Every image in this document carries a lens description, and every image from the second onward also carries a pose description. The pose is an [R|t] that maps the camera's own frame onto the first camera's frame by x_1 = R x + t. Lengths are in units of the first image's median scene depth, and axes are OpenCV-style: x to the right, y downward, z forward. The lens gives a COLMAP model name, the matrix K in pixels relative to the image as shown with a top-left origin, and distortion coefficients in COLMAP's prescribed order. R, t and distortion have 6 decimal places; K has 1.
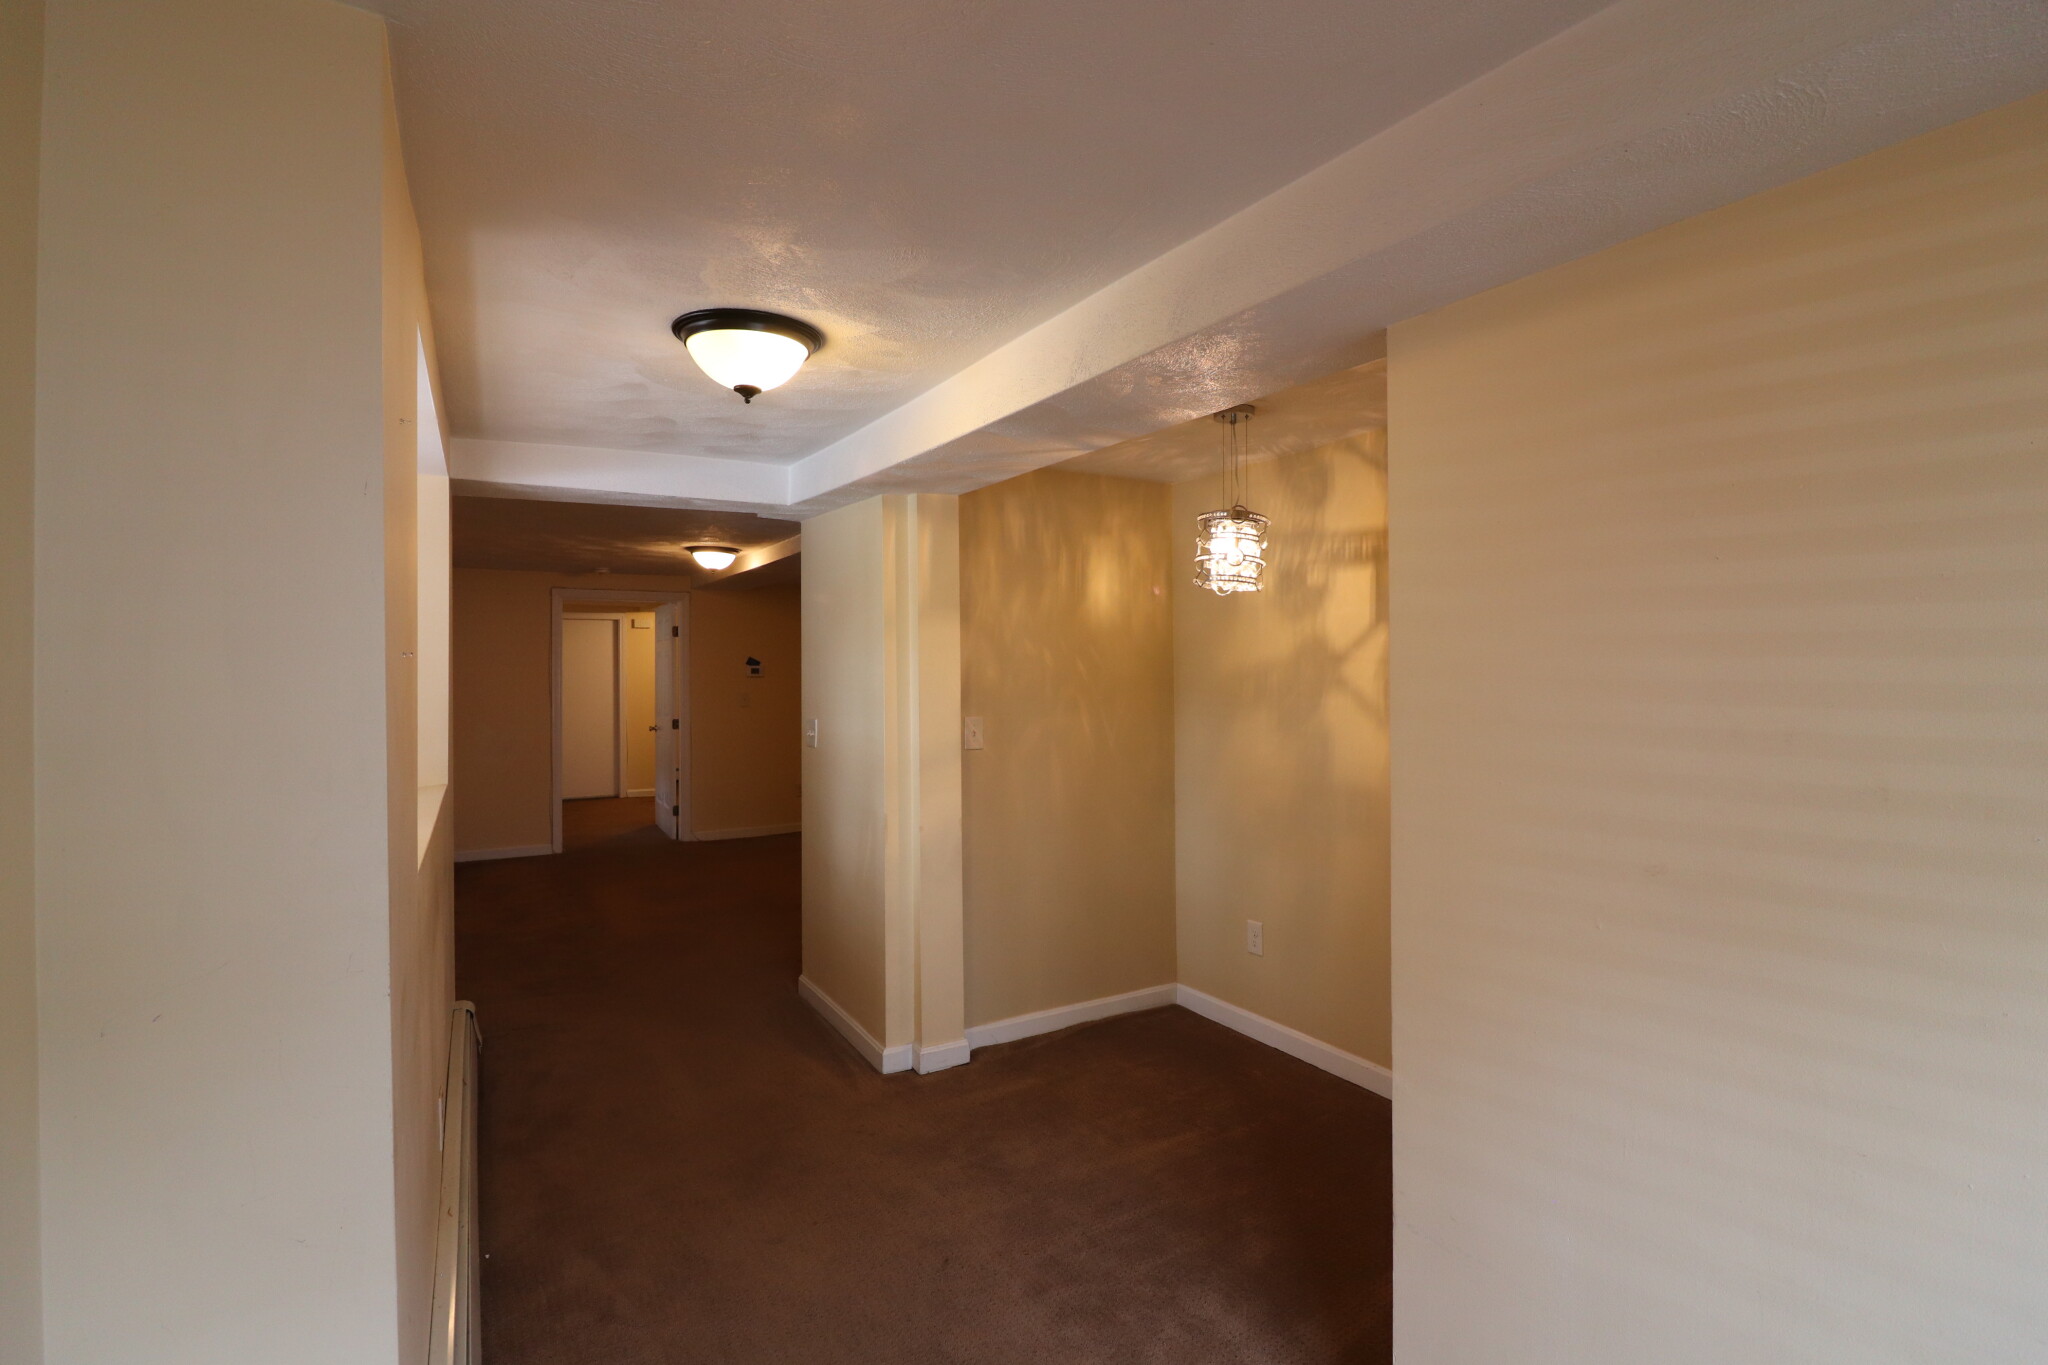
lens RADIAL K [[942.5, 0, 1025.9], [0, 942.5, 672.8], [0, 0, 1]] dist [-0.000925, -0.010183]
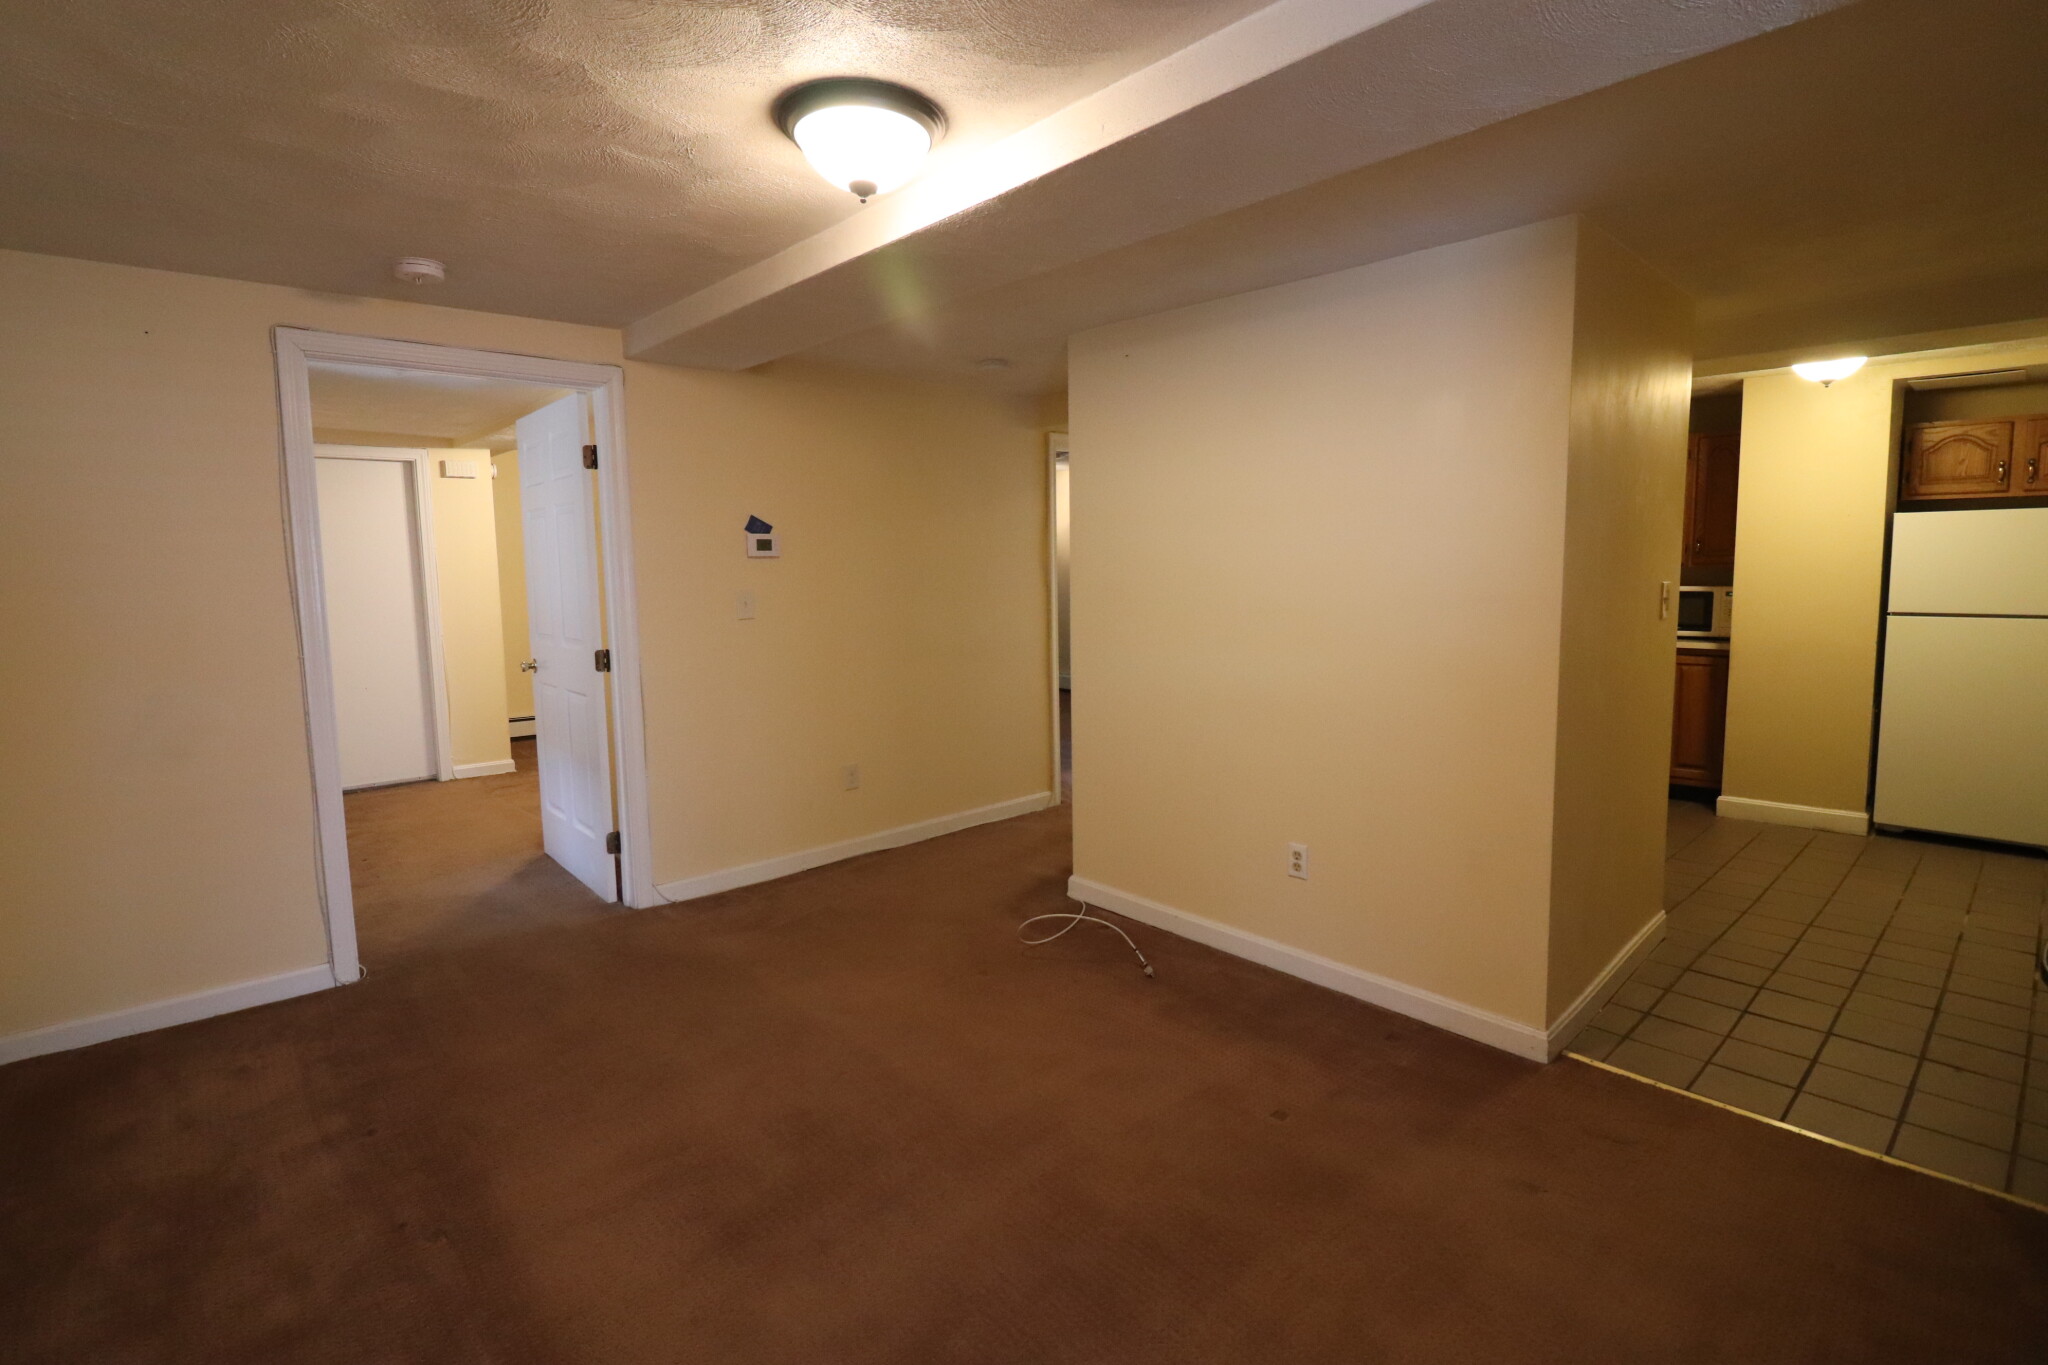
lens RADIAL K [[948.5, 0, 1025.5], [0, 948.5, 663.1], [0, 0, 1]] dist [-0.000465, -0.010226]
pose [[0.979482, -0.032234, 0.198940, -0.261768], [0.011821, 0.994616, 0.102953, 0.010201], [-0.201187, -0.098489, 0.974589, 0.506550]]
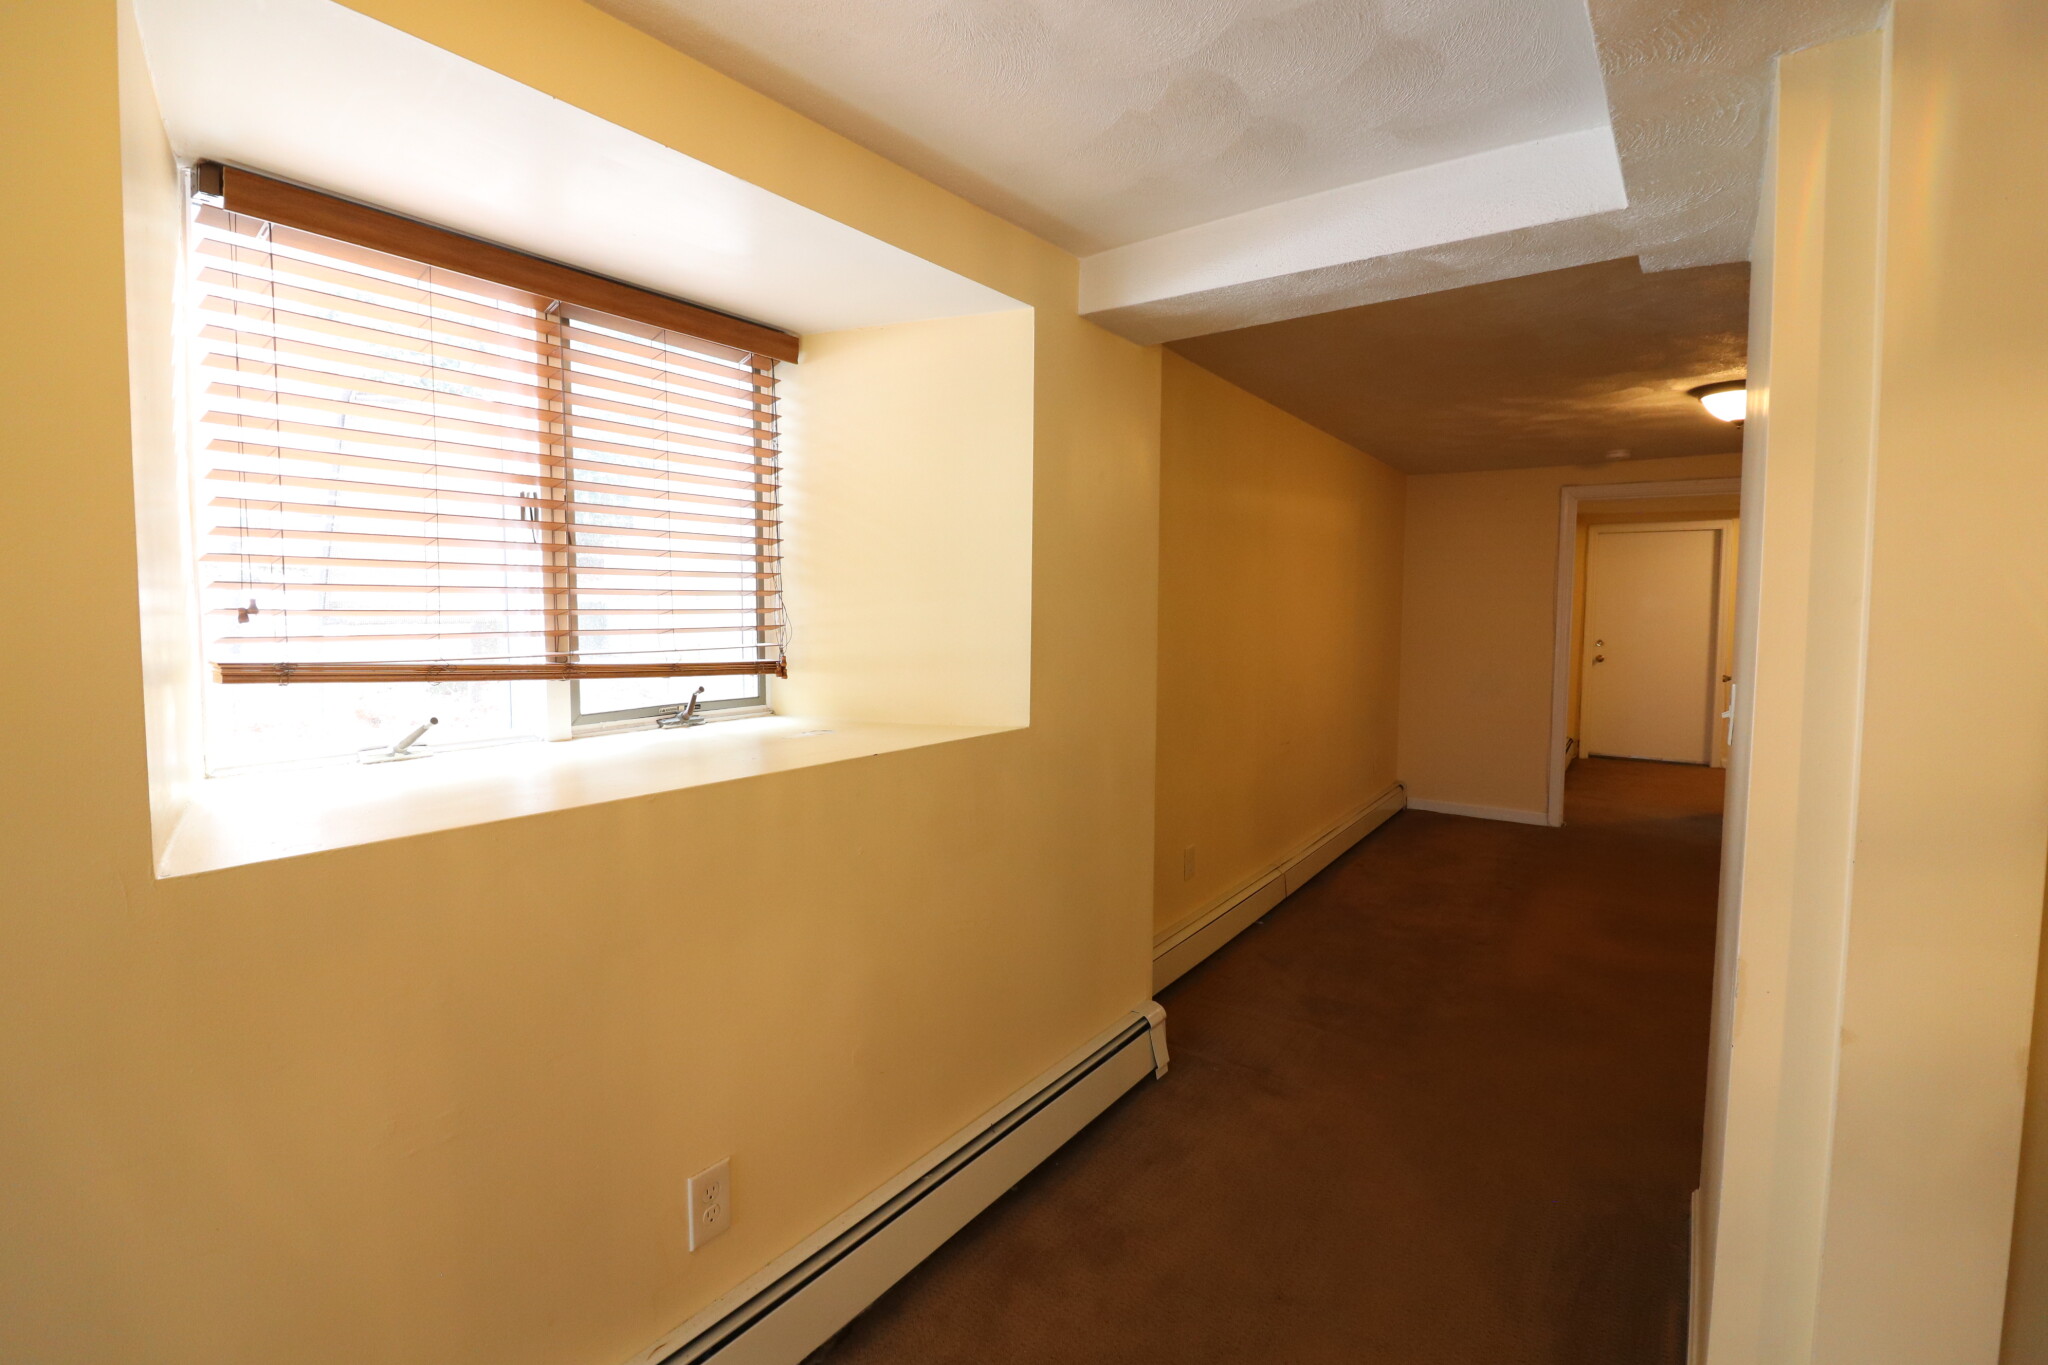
lens RADIAL K [[942.5, 0, 1025.9], [0, 942.5, 672.8], [0, 0, 1]] dist [-0.000925, -0.010183]
pose [[0.415467, 0.069763, -0.906929, 0.023193], [-0.006473, 0.997256, 0.073746, 0.007315], [0.909585, -0.024769, 0.414779, 0.254525]]
